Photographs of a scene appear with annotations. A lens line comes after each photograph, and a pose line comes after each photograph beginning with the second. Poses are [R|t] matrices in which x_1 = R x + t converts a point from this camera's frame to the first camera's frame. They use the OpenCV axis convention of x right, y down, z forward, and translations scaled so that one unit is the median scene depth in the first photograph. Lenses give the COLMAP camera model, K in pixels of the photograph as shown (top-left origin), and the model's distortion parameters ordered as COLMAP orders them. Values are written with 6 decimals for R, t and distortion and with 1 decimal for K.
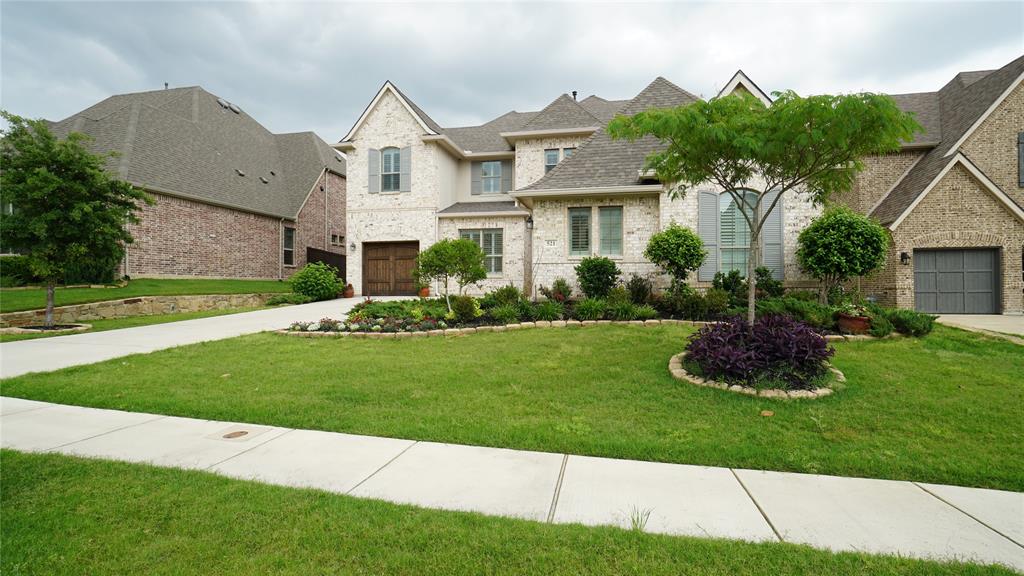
lens RADIAL K [[484.0, 0, 512.3], [0, 484.0, 287.6], [0, 0, 1]] dist [-0.031060, 0.000087]
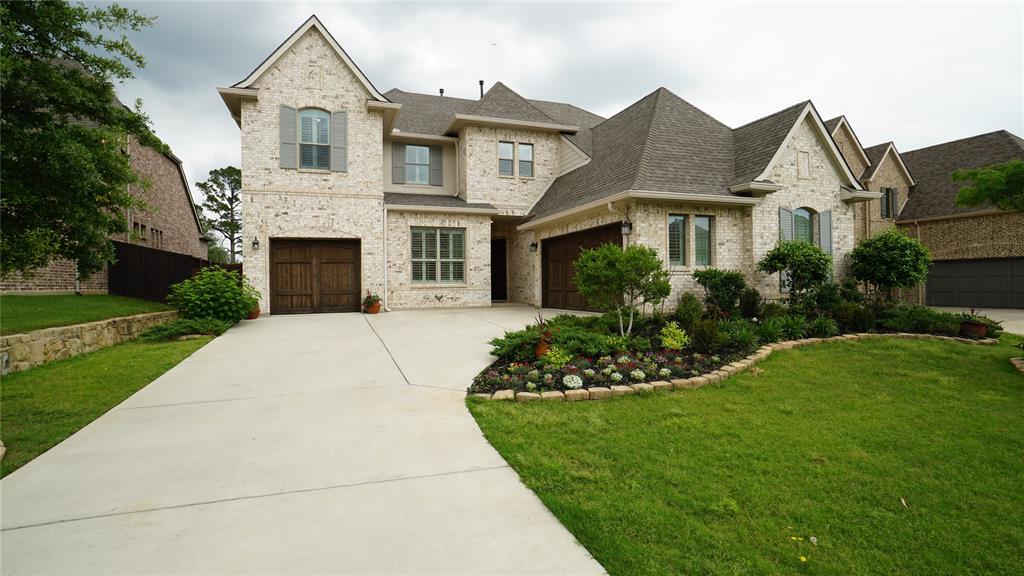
lens RADIAL K [[484.0, 0, 512.6], [0, 484.0, 285.0], [0, 0, 1]] dist [-0.031060, 0.000087]
pose [[0.859210, -0.010203, 0.511522, -0.371271], [0.012360, 0.999923, -0.000817, -0.021773], [-0.511474, 0.007024, 0.859270, 0.234531]]
